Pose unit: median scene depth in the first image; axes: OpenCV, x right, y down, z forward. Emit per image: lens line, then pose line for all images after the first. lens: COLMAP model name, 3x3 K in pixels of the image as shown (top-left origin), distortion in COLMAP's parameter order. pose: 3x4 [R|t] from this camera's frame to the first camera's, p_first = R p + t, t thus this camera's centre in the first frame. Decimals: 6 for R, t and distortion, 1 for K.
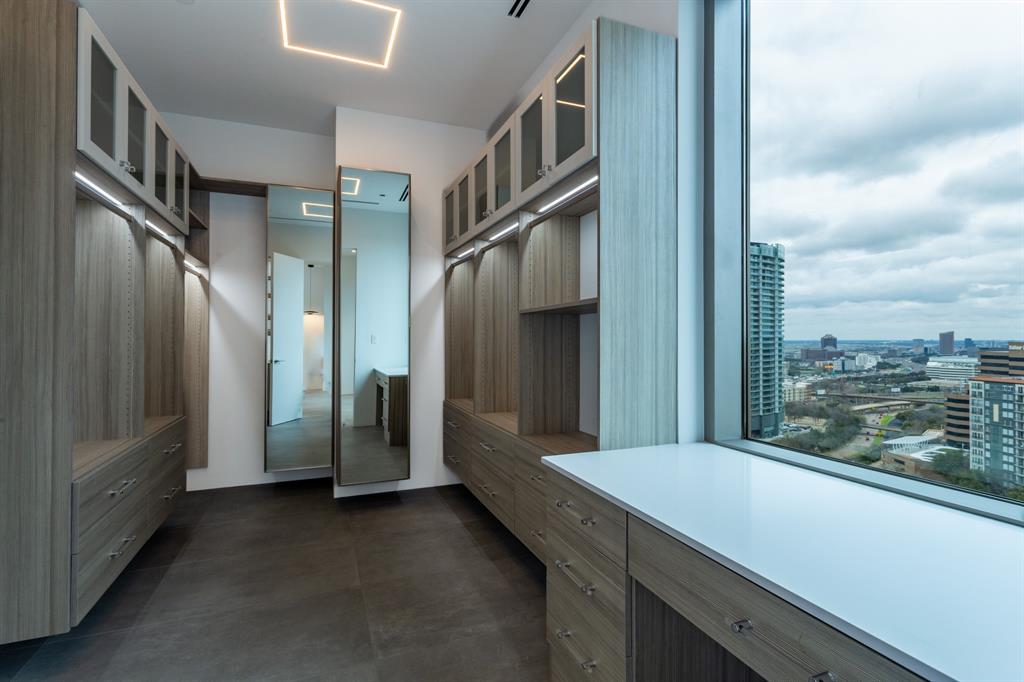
lens RADIAL K [[490.2, 0, 515.5], [0, 490.2, 337.2], [0, 0, 1]] dist [0.001781, 0.002499]
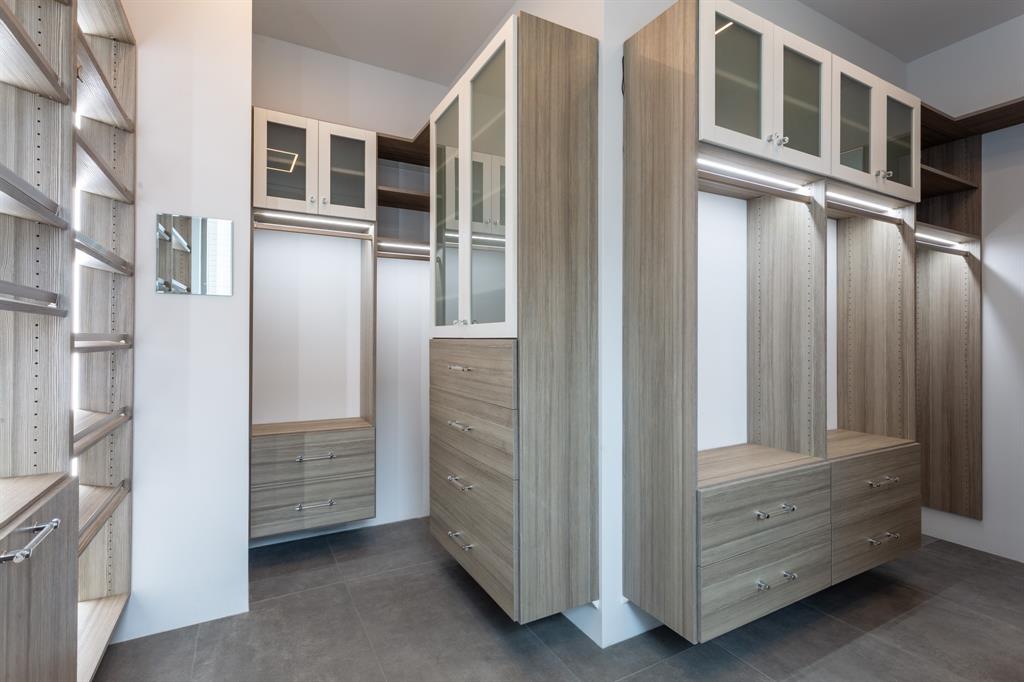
lens RADIAL K [[490.2, 0, 513.8], [0, 490.2, 335.3], [0, 0, 1]] dist [0.001781, 0.002499]
pose [[0.123982, -0.008207, -0.992251, 0.002325], [0.000014, 0.999966, -0.008269, 0.002320], [0.992284, 0.001012, 0.123978, 0.379882]]
